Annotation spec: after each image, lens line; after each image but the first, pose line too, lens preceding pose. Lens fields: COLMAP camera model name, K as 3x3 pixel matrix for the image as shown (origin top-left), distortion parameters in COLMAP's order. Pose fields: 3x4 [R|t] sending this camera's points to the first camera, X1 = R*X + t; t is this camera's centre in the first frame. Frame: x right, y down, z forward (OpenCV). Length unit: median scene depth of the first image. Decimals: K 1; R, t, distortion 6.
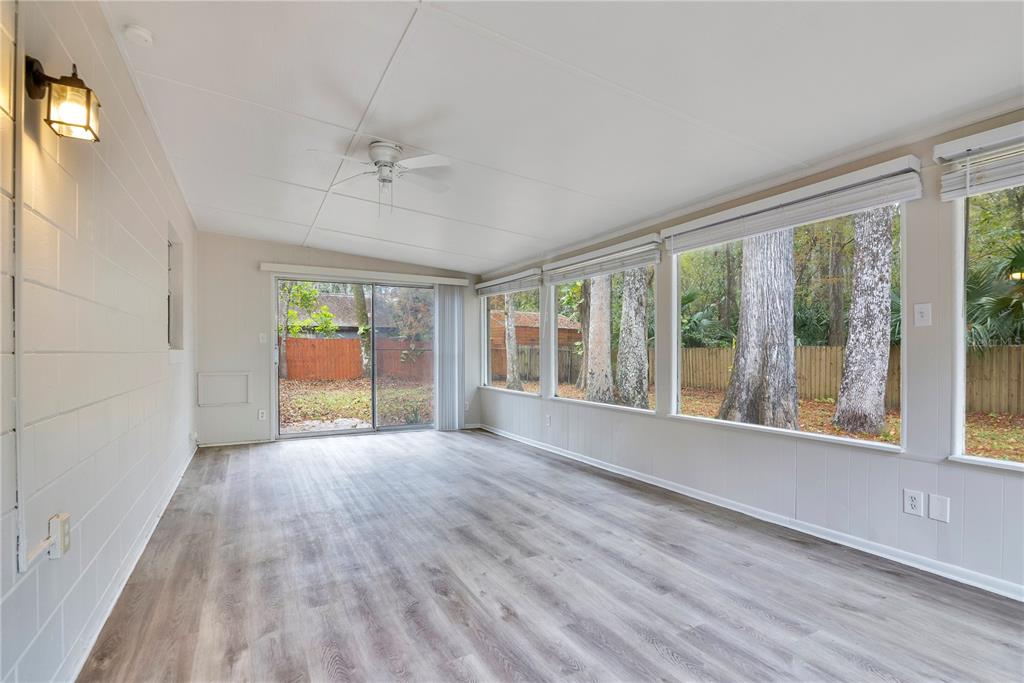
lens RADIAL K [[473.5, 0, 512.0], [0, 473.5, 341.5], [0, 0, 1]] dist [-0.010683, -0.000278]
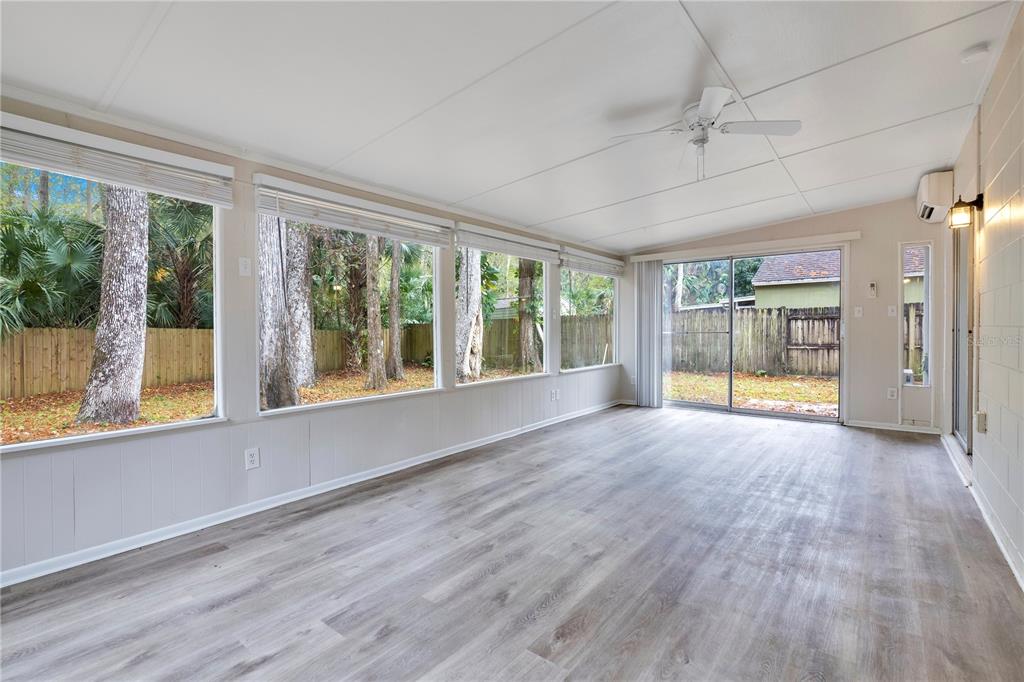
lens RADIAL K [[459.3, 0, 511.3], [0, 459.3, 334.7], [0, 0, 1]] dist [-0.000304, -0.000099]
pose [[-0.373962, -0.004306, 0.927434, -0.706995], [-0.012738, 0.999919, -0.000494, 0.028129], [-0.927356, -0.011998, -0.373987, 1.241820]]
